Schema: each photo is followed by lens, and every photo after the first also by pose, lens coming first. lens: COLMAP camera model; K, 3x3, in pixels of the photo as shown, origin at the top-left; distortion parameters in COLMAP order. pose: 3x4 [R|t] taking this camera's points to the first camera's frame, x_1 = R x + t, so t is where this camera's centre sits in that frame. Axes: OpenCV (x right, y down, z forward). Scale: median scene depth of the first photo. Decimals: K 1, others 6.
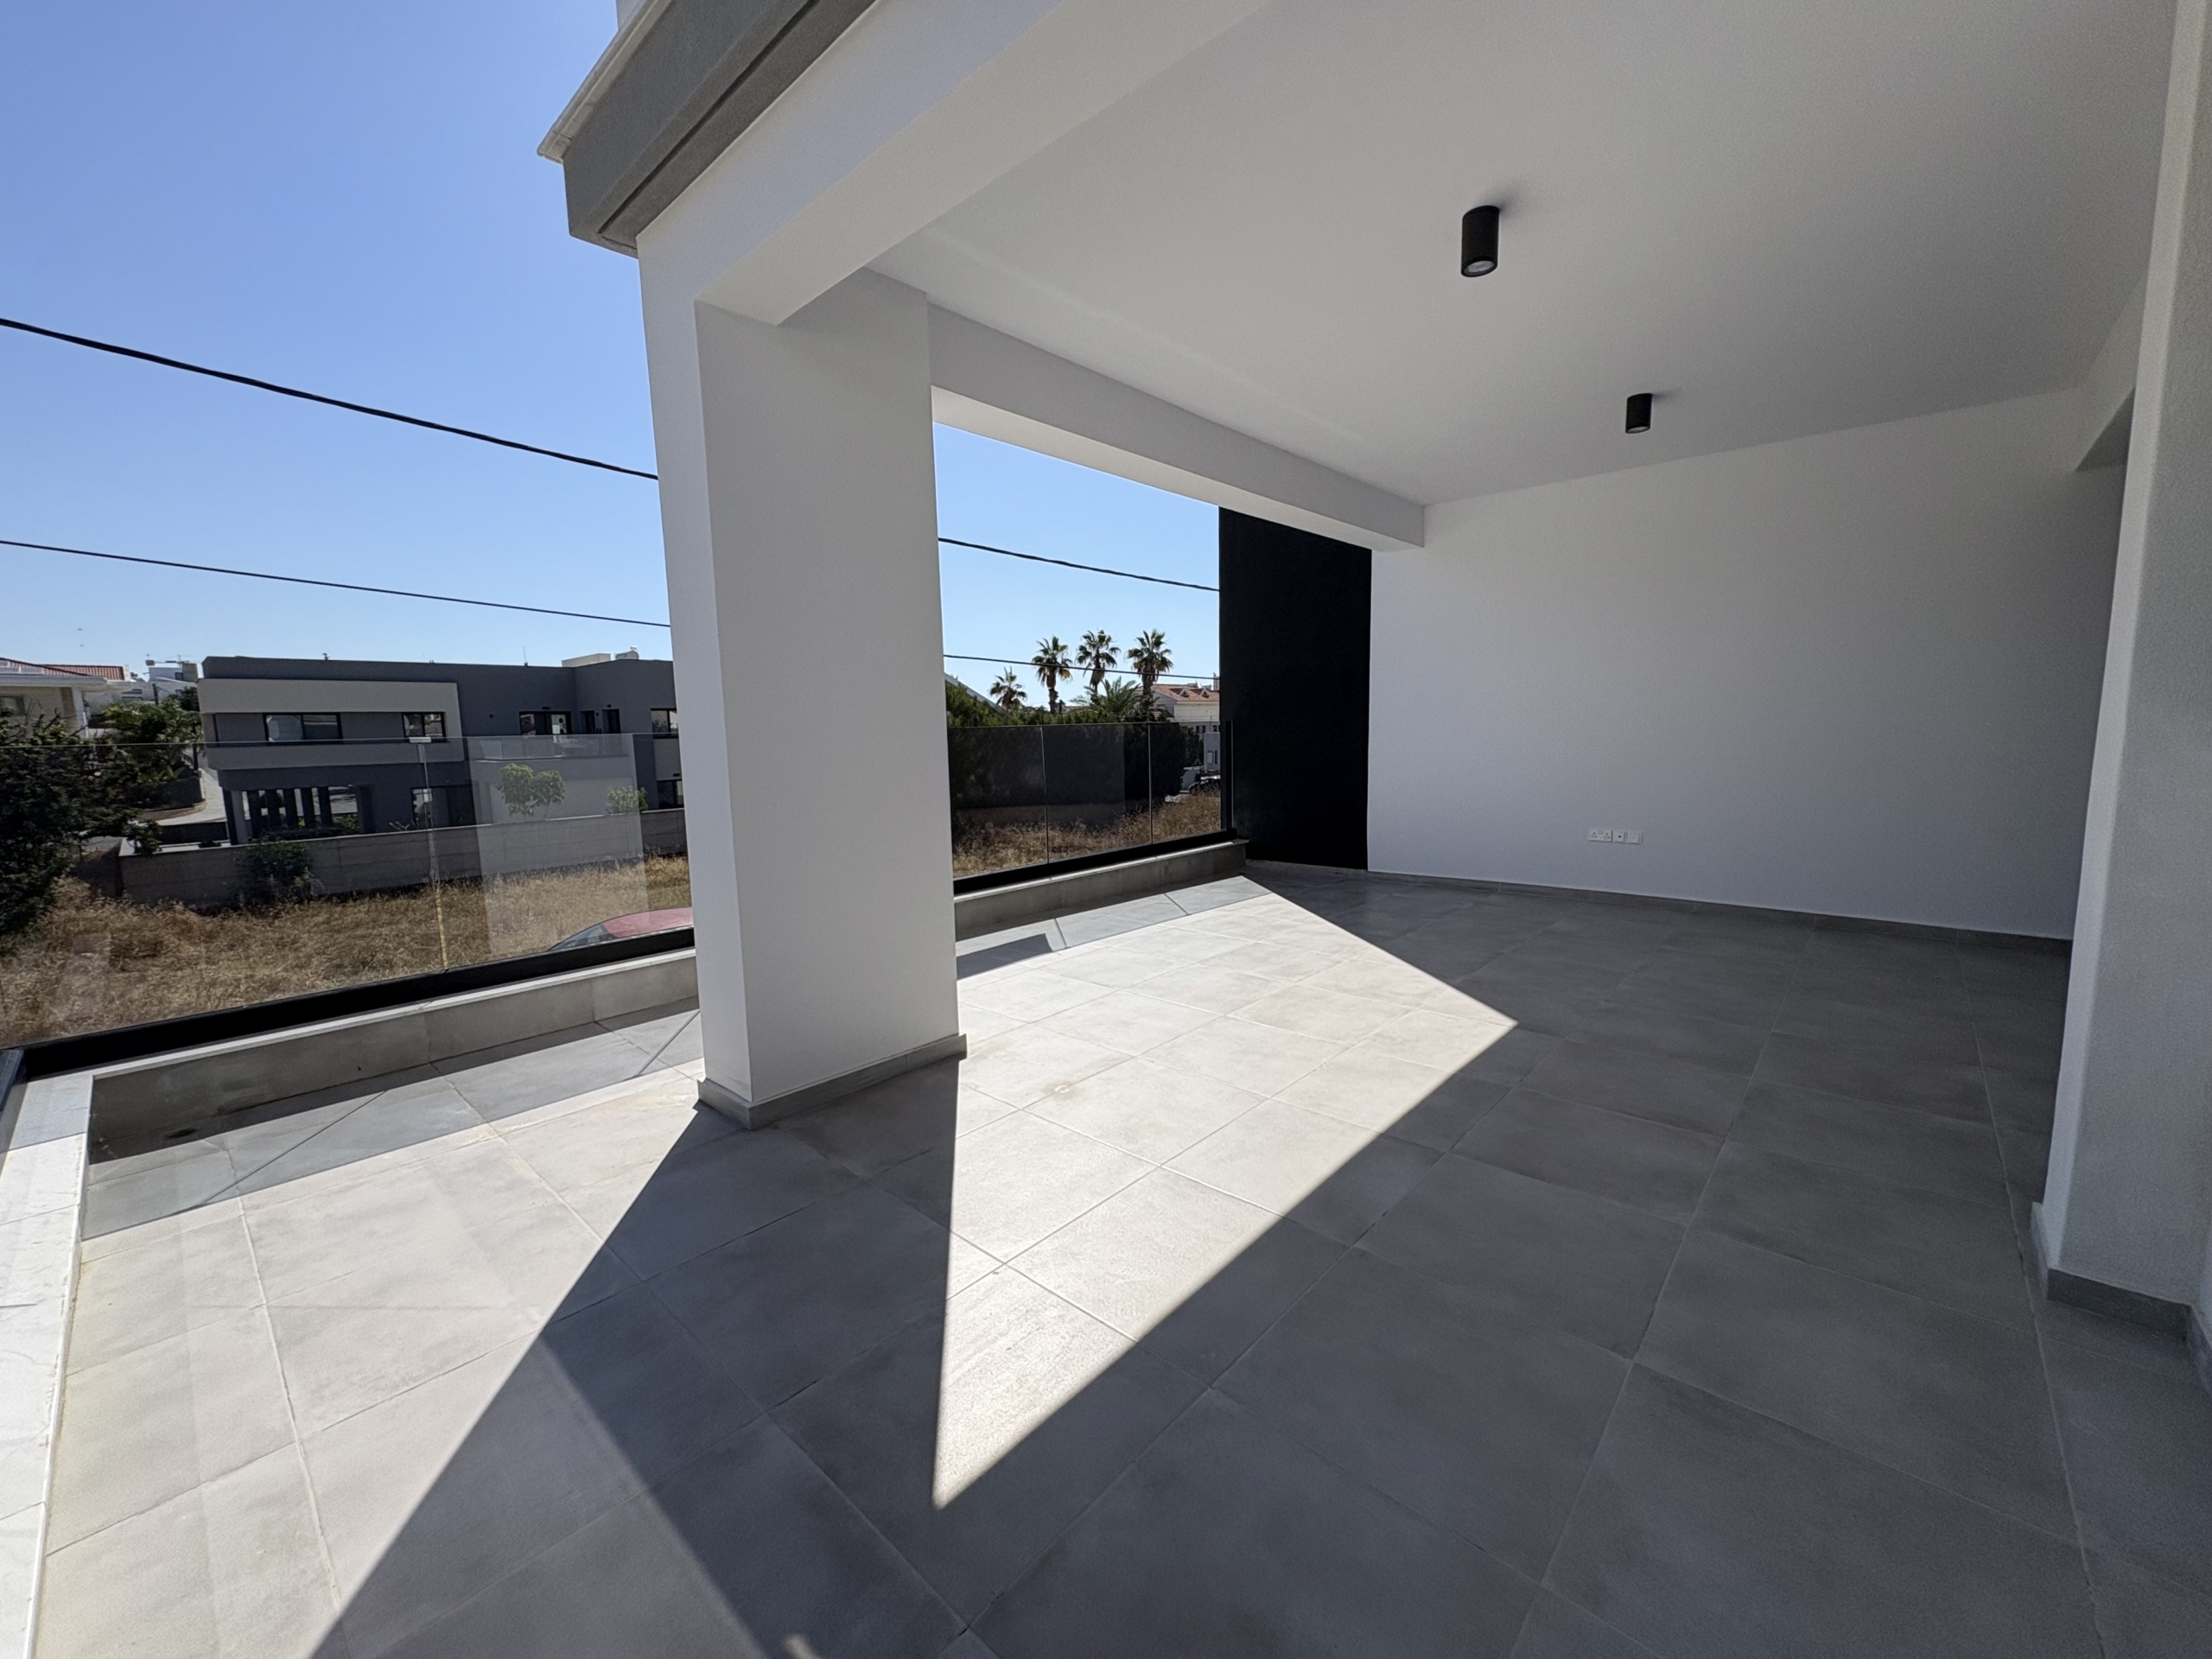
lens RADIAL K [[879.3, 0, 1106.0], [0, 879.3, 829.5], [0, 0, 1]] dist [0.000628, 0.000068]
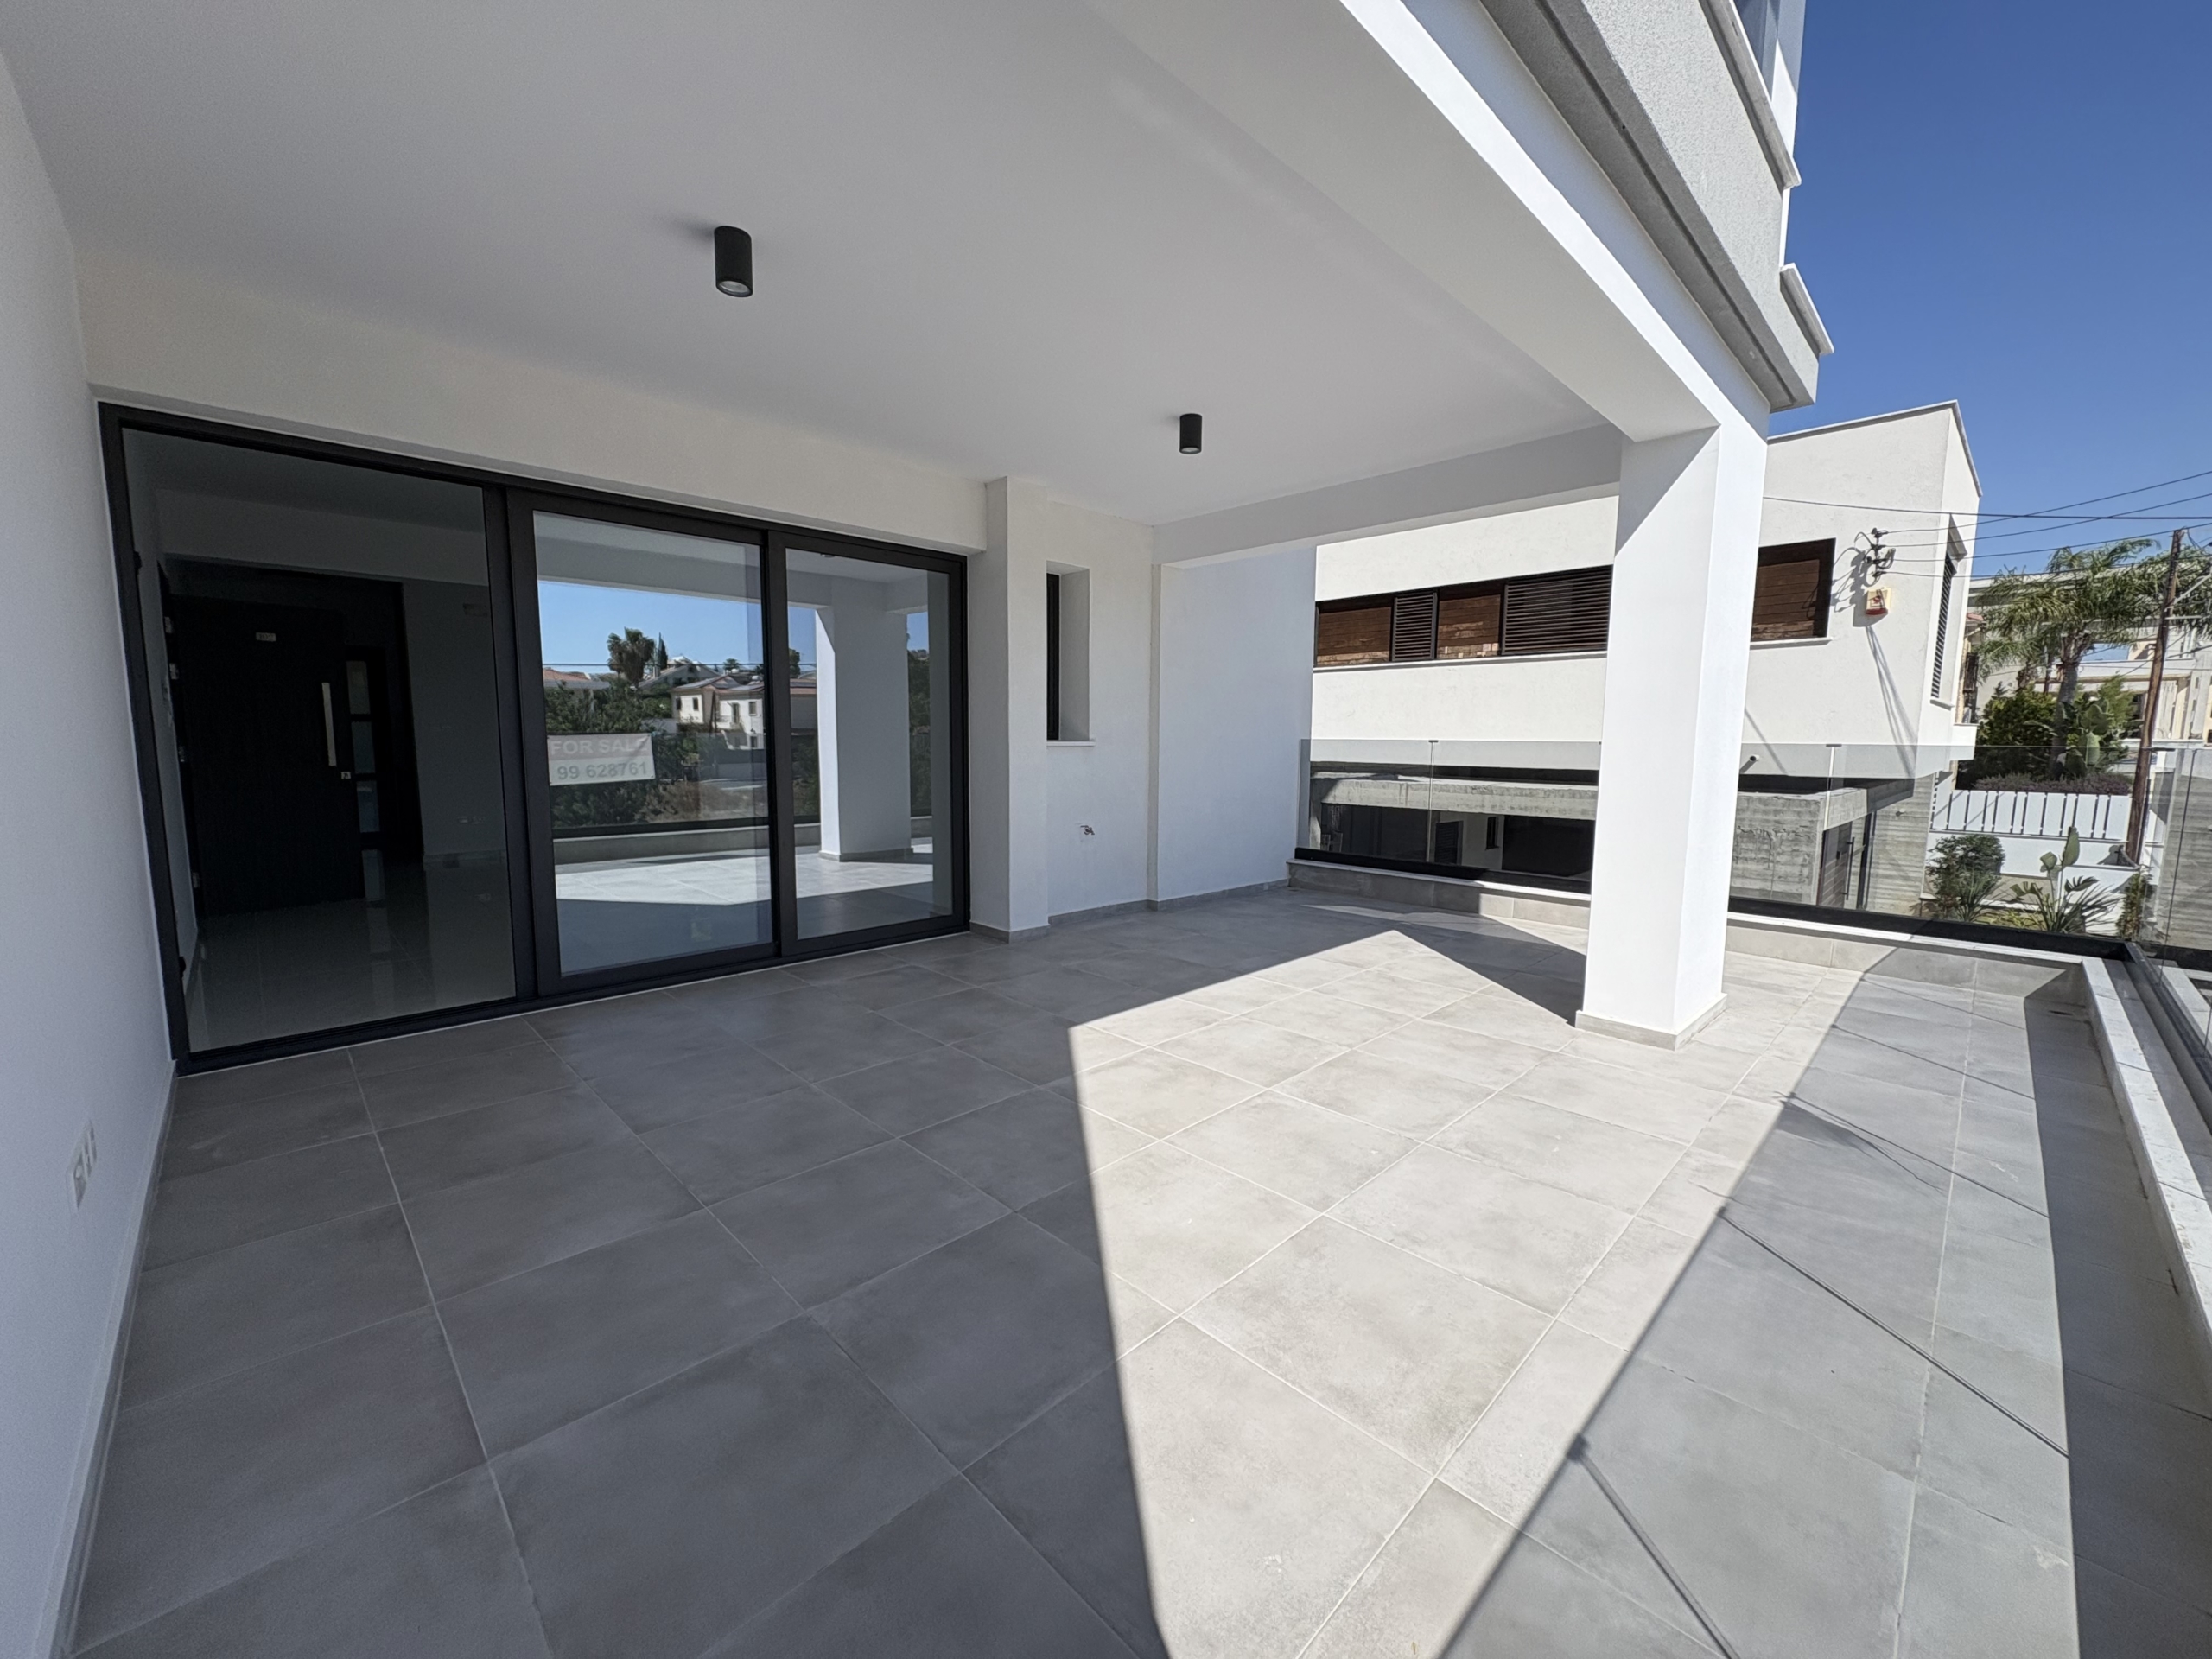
lens RADIAL K [[879.3, 0, 1106.0], [0, 879.3, 829.5], [0, 0, 1]] dist [0.000628, 0.000068]
pose [[-0.998159, 0.006803, 0.060266, 0.323222], [0.020218, 0.974173, 0.224896, -0.227766], [-0.057179, 0.225701, -0.972517, 1.777841]]
